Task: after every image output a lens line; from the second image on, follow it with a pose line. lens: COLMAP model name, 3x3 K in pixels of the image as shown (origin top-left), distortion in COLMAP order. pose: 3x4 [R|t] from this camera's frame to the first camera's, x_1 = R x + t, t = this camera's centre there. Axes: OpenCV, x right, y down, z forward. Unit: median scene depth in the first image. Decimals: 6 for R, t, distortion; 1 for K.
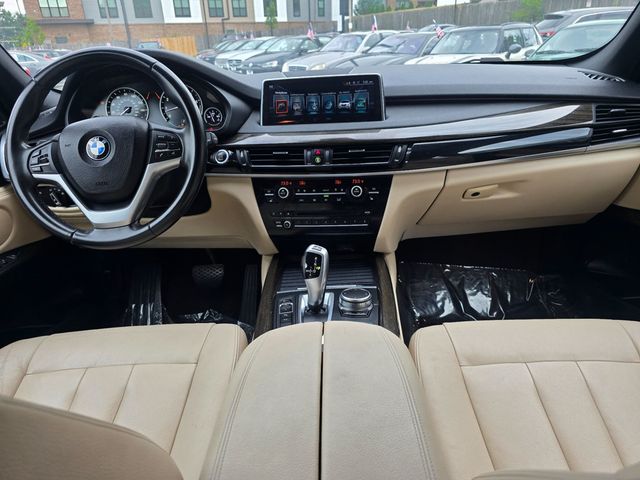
lens RADIAL K [[432.5, 0, 320.0], [0, 432.5, 240.0], [0, 0, 1]] dist [0.001696, -0.002684]
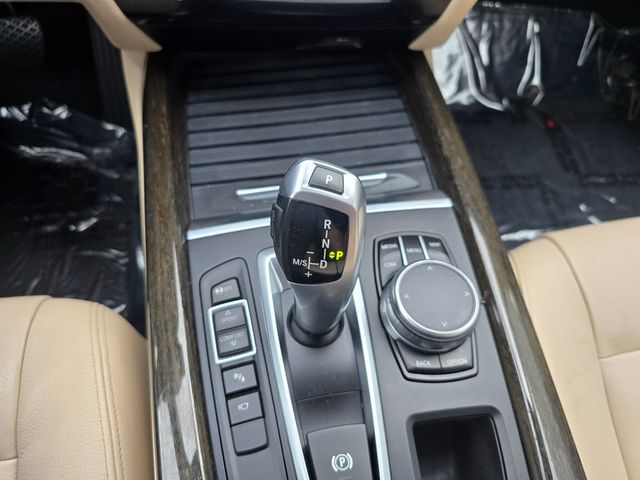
lens RADIAL K [[432.5, 0, 320.0], [0, 432.5, 240.0], [0, 0, 1]] dist [0.001696, -0.002684]
pose [[0.980176, -0.105758, 0.167540, -0.059859], [-0.034884, 0.740287, 0.671385, -0.131752], [-0.195032, -0.663920, 0.721923, 0.780587]]
